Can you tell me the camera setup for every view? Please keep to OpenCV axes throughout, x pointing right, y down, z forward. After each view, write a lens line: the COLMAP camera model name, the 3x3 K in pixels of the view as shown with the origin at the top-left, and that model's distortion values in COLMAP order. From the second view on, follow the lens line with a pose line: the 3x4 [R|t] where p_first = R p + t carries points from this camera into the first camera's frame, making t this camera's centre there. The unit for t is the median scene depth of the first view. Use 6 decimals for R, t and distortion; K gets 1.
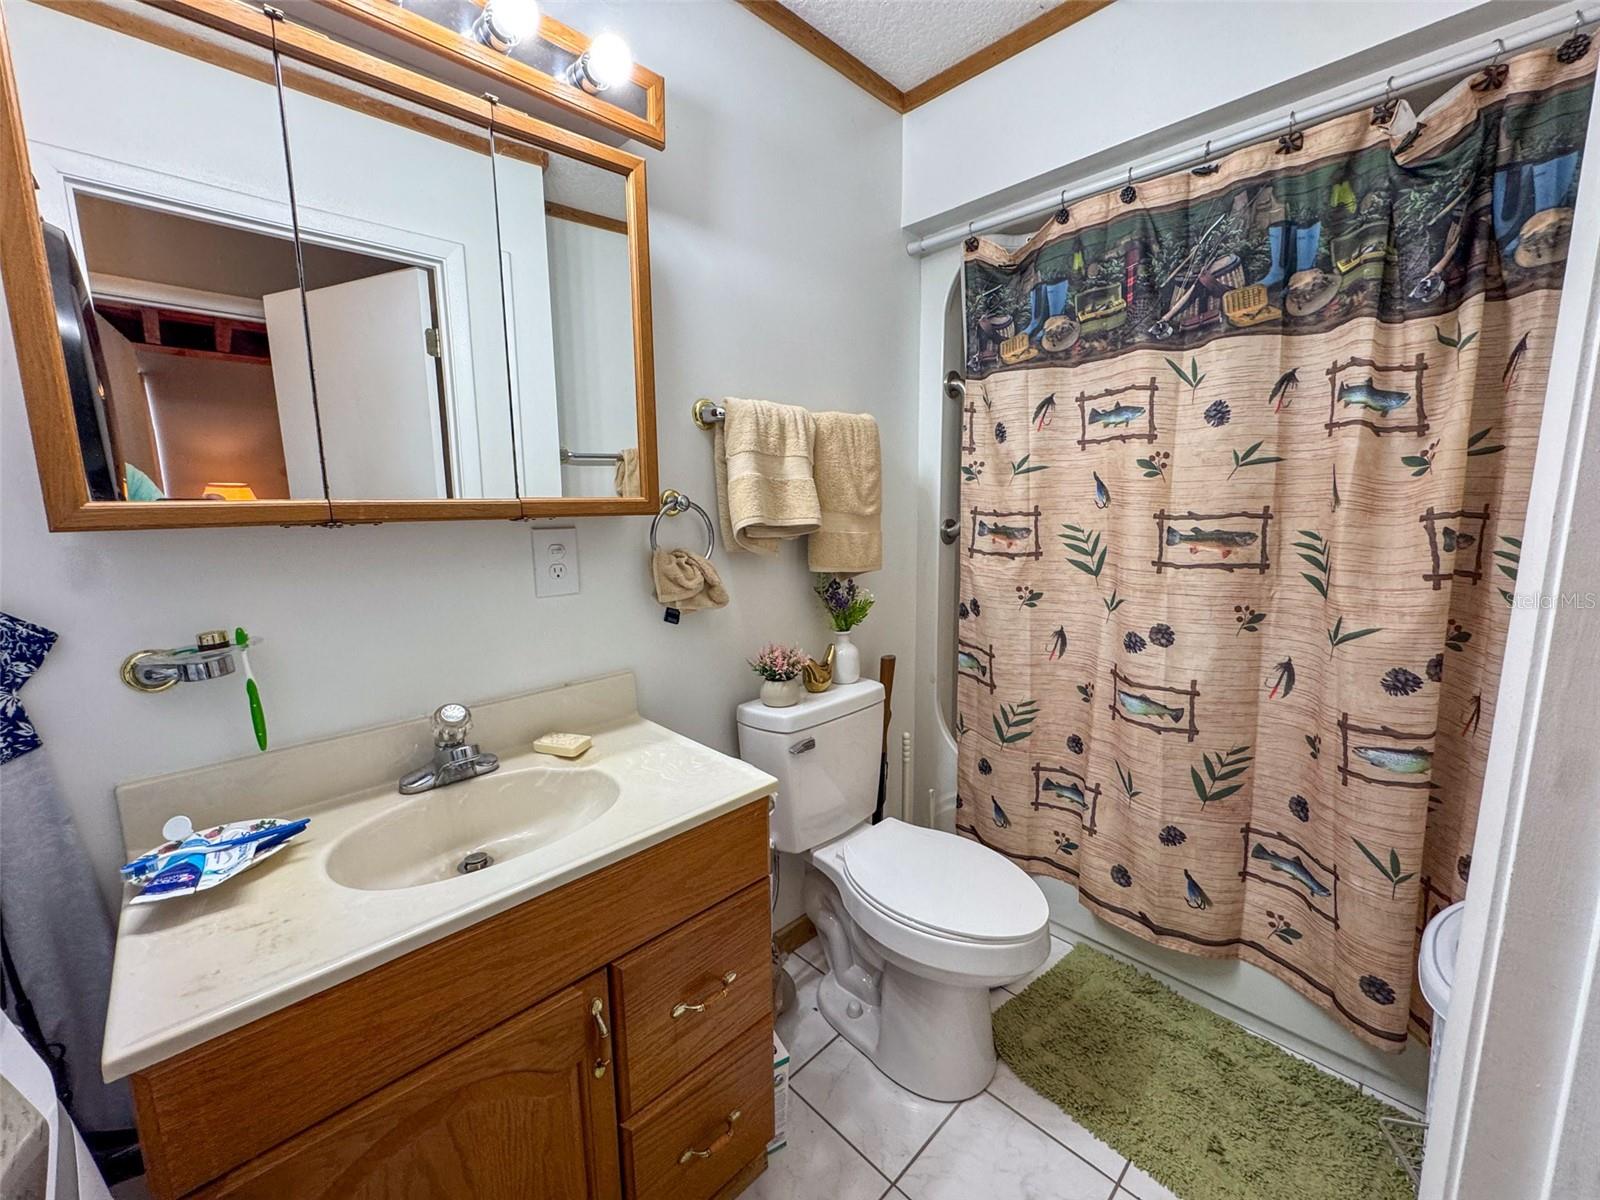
lens RADIAL K [[639.1, 0, 796.7], [0, 639.1, 596.8], [0, 0, 1]] dist [-0.002999, 0.000503]
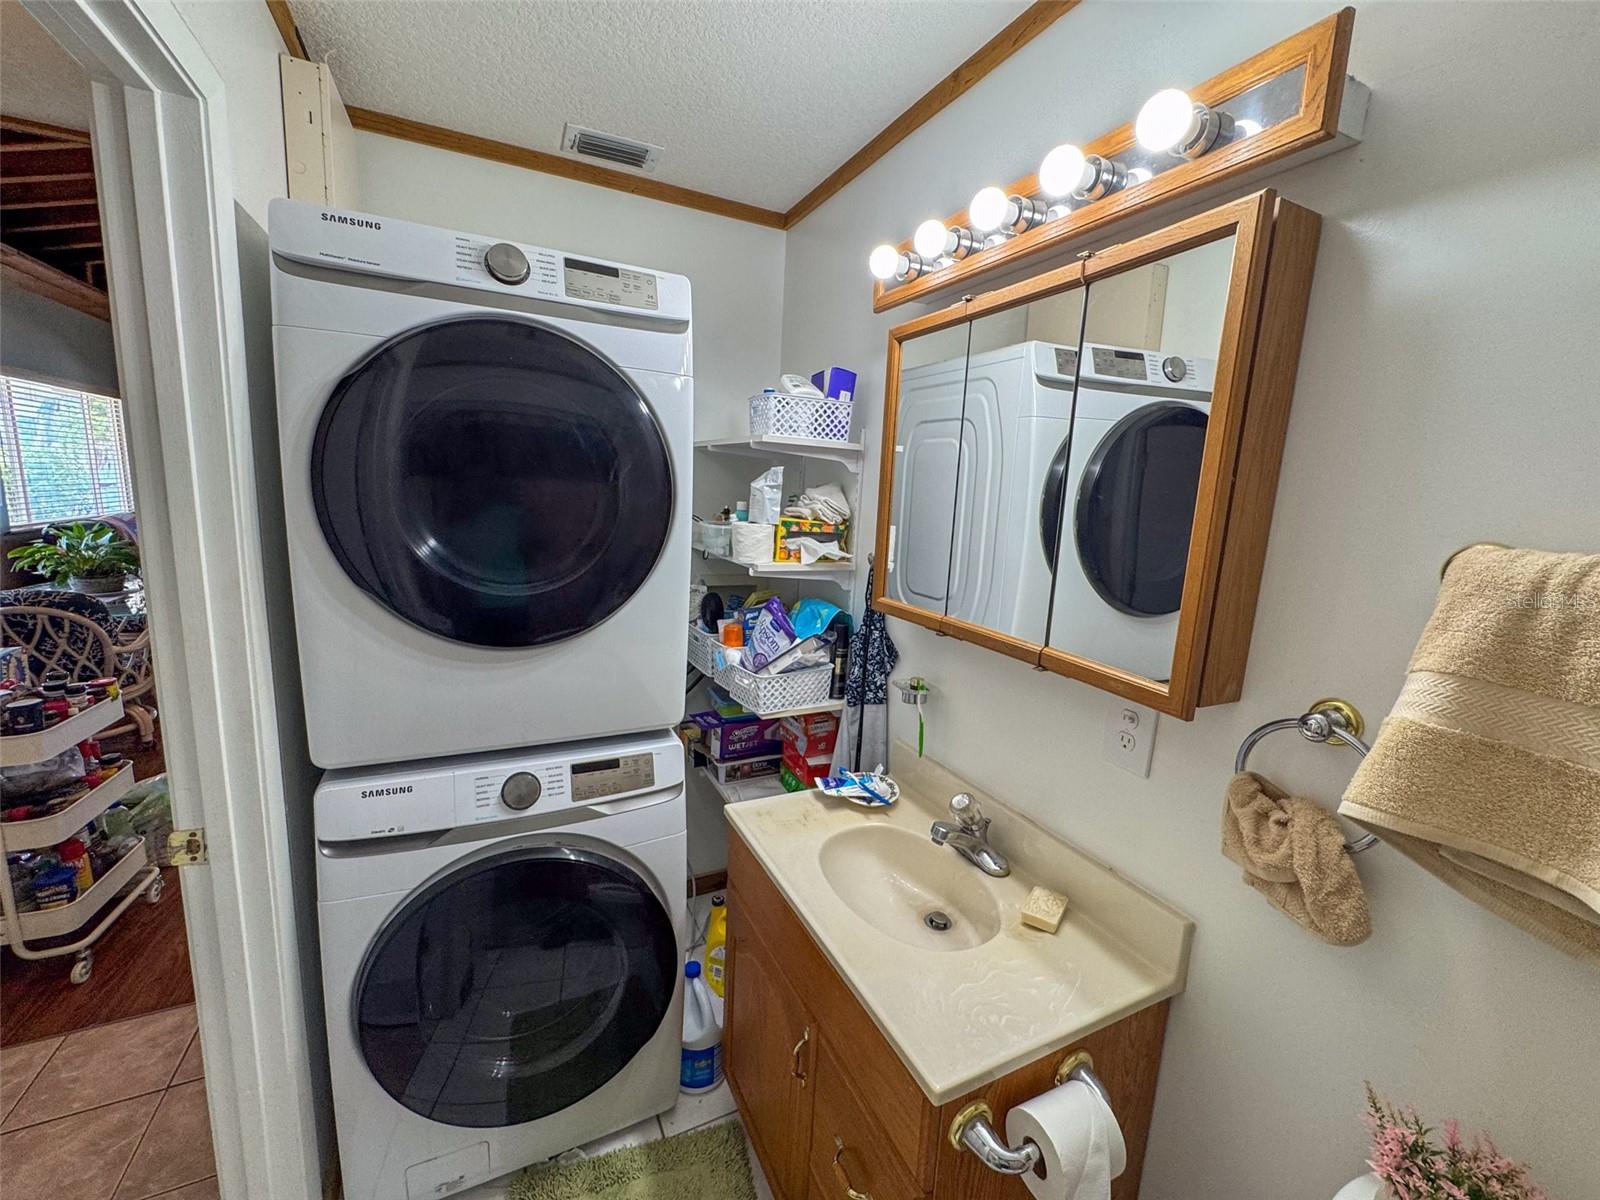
lens RADIAL K [[639.1, 0, 796.7], [0, 639.1, 596.8], [0, 0, 1]] dist [-0.002999, 0.000503]
pose [[-0.307645, 0.149520, -0.939680, 0.708257], [-0.191024, 0.957764, 0.214937, -0.433314], [0.932129, 0.245626, -0.266090, 1.040542]]
